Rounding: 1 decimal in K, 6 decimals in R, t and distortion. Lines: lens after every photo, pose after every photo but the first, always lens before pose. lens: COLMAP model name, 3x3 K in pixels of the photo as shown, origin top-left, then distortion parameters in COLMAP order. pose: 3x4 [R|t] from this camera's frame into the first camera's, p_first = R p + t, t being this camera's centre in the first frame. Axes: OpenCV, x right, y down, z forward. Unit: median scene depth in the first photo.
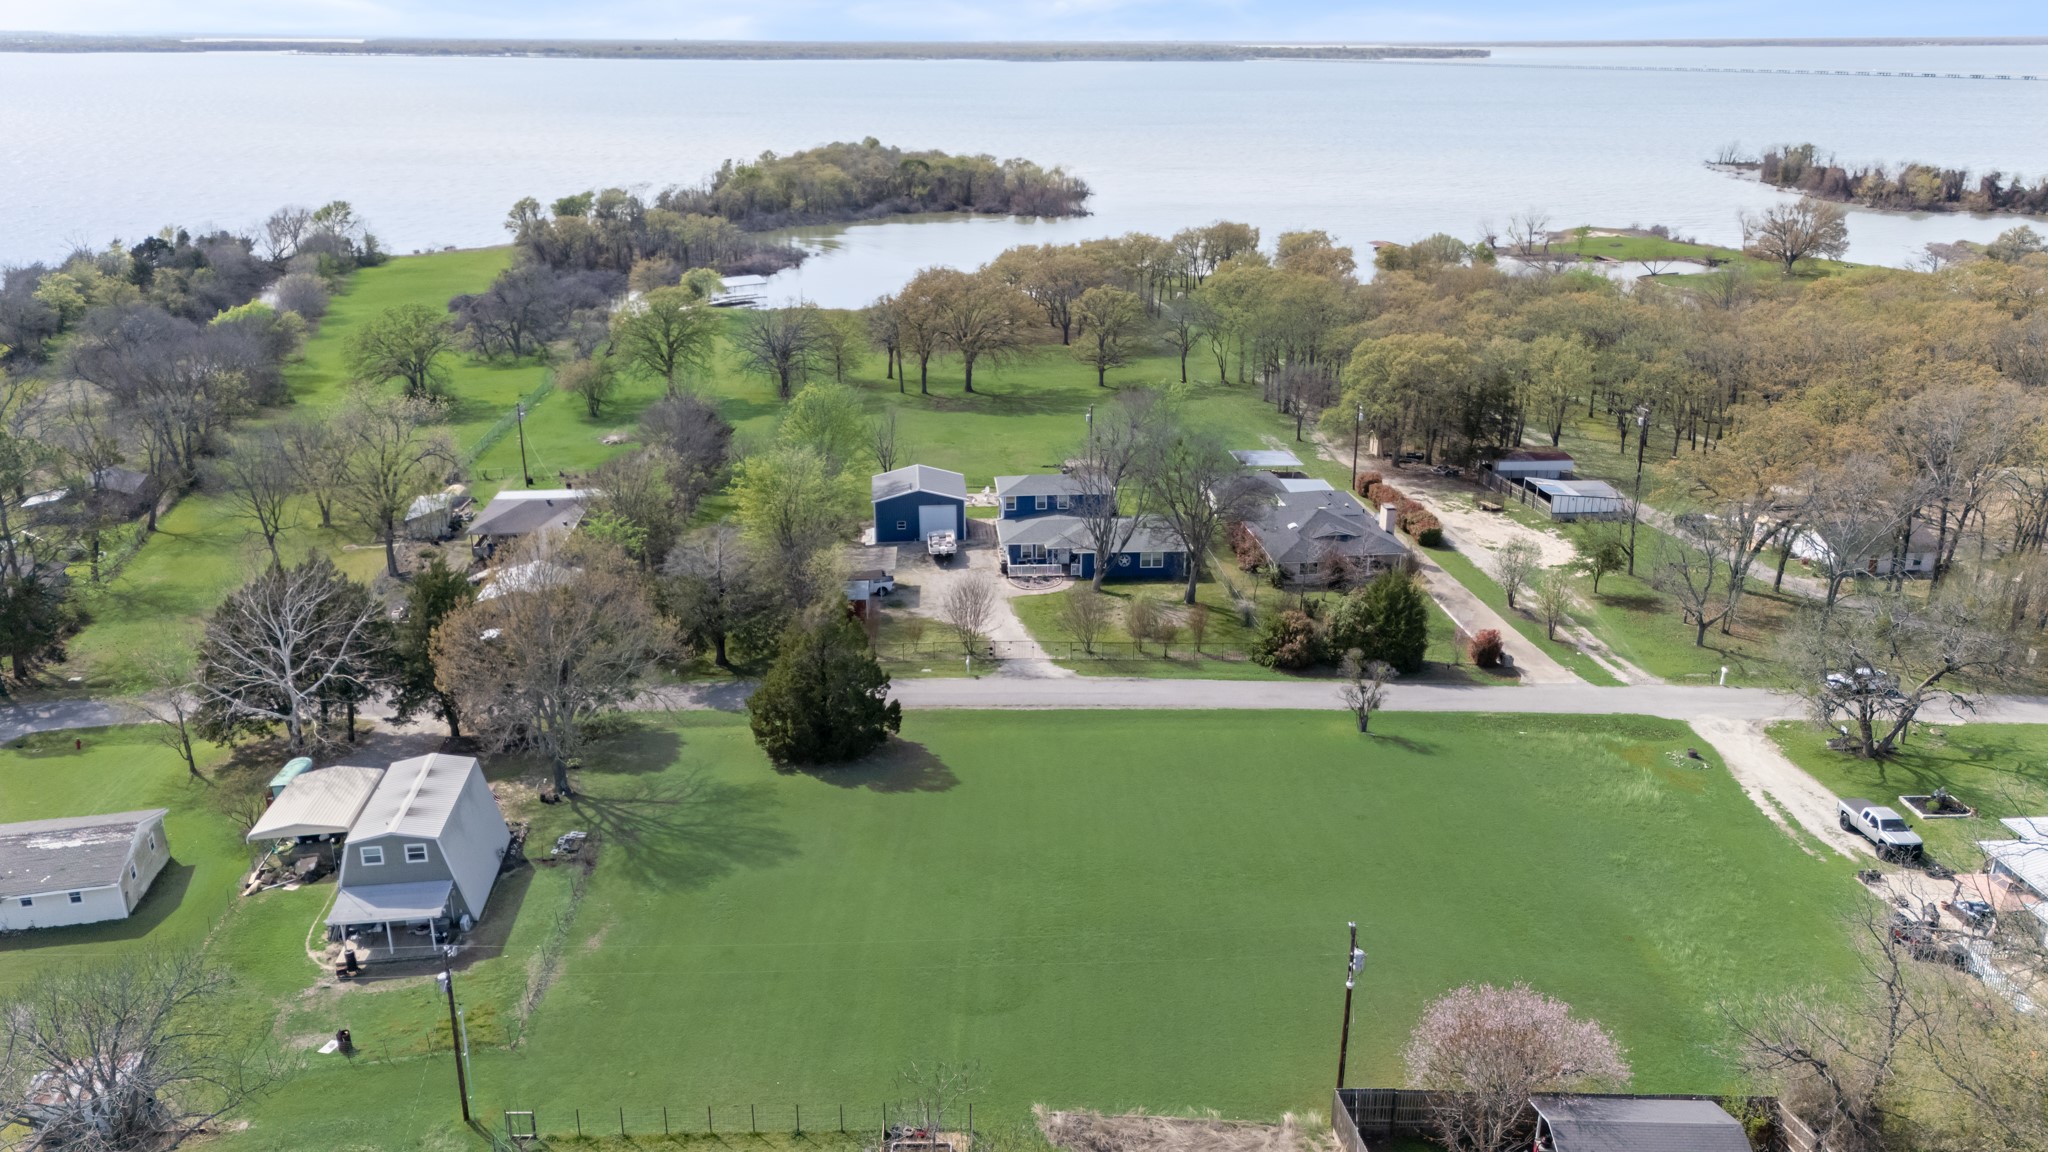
lens RADIAL K [[1496.7, 0, 1024.0], [0, 1496.7, 576.0], [0, 0, 1]] dist [0.082036, -0.074240]
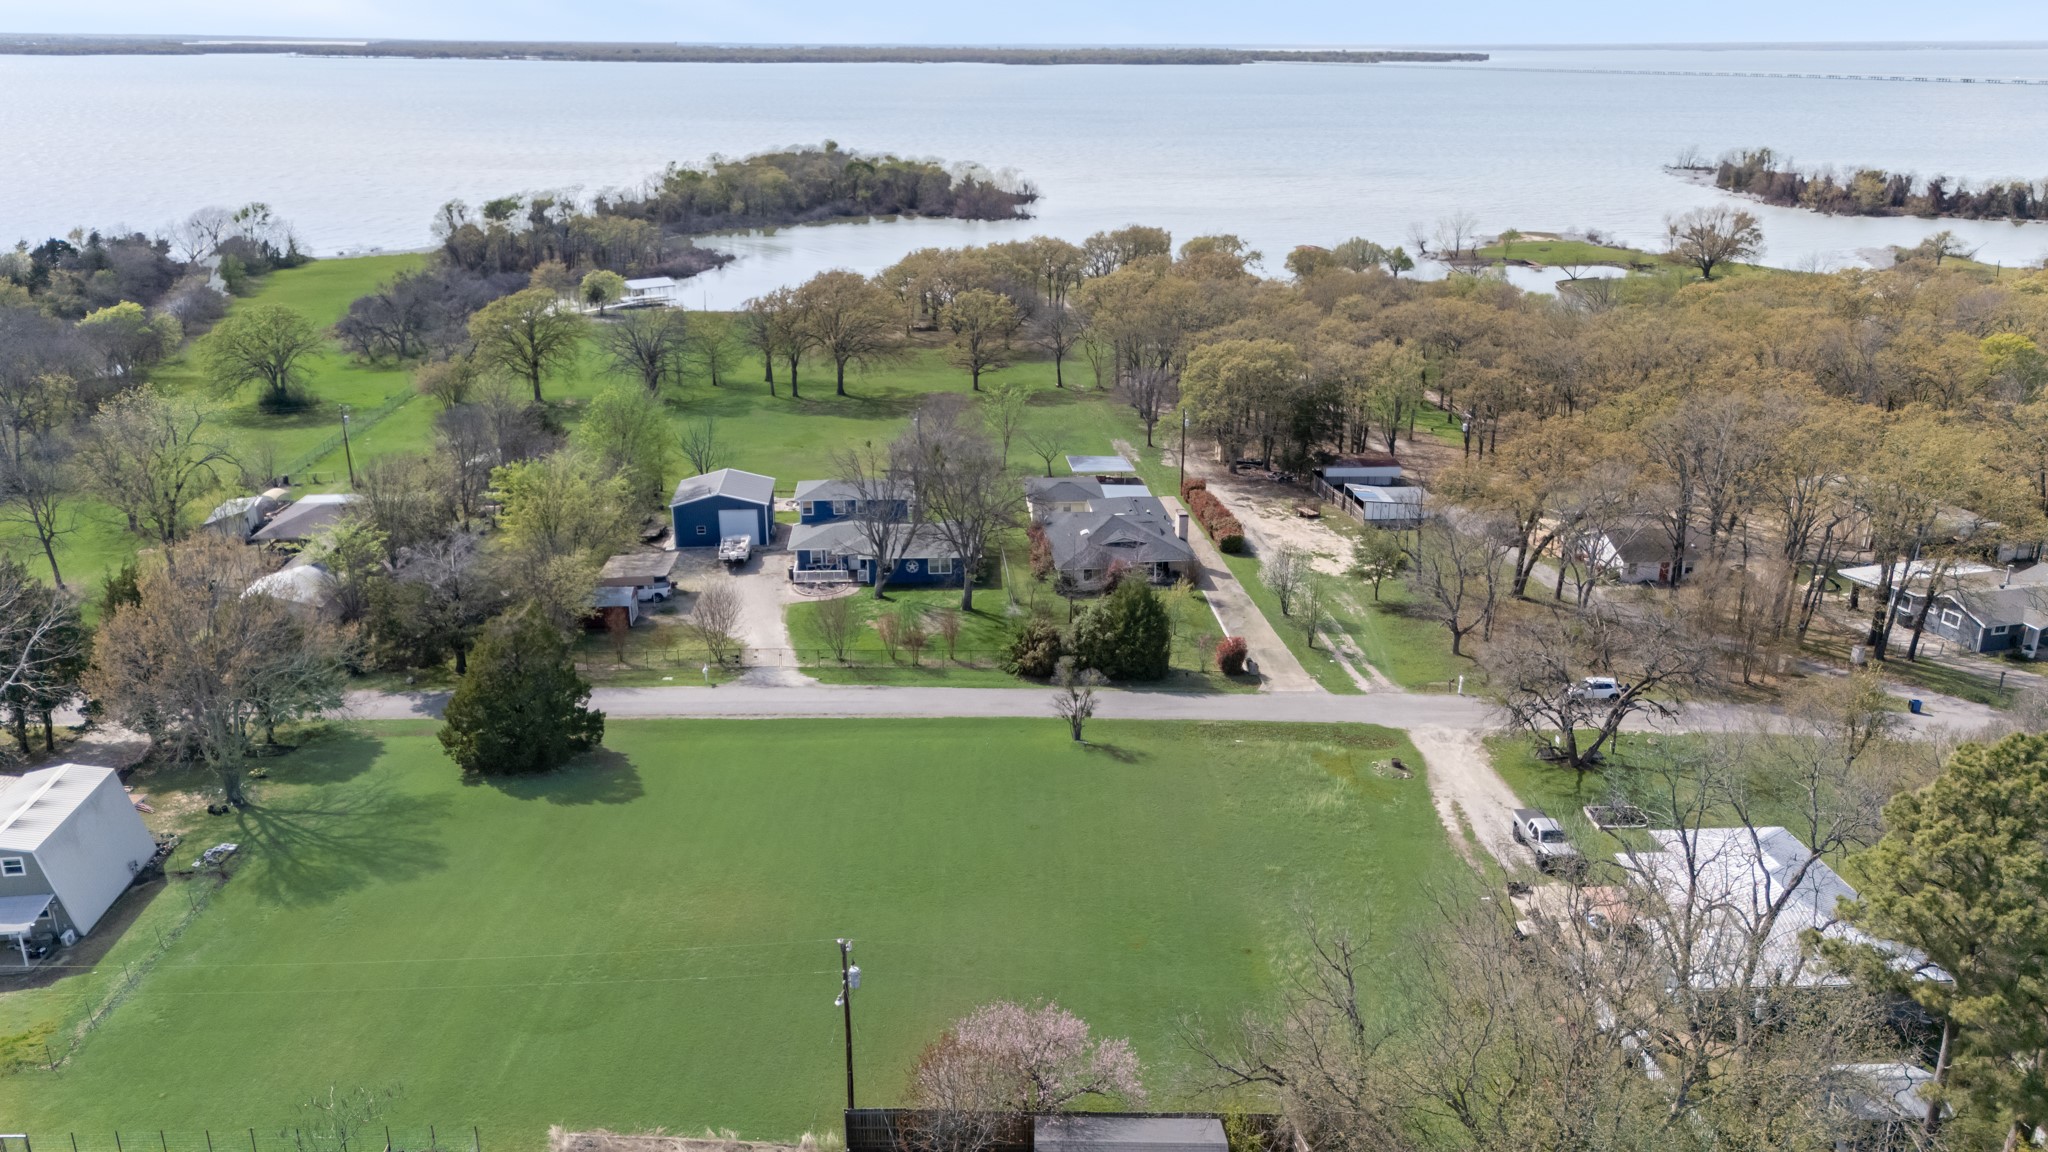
lens RADIAL K [[1496.7, 0, 1024.0], [0, 1496.7, 576.0], [0, 0, 1]] dist [0.082036, -0.074240]
pose [[0.999992, 0.001949, -0.003470, 0.122974], [-0.001956, 0.999996, -0.002019, -0.001873], [0.003466, 0.002026, 0.999992, 0.007305]]
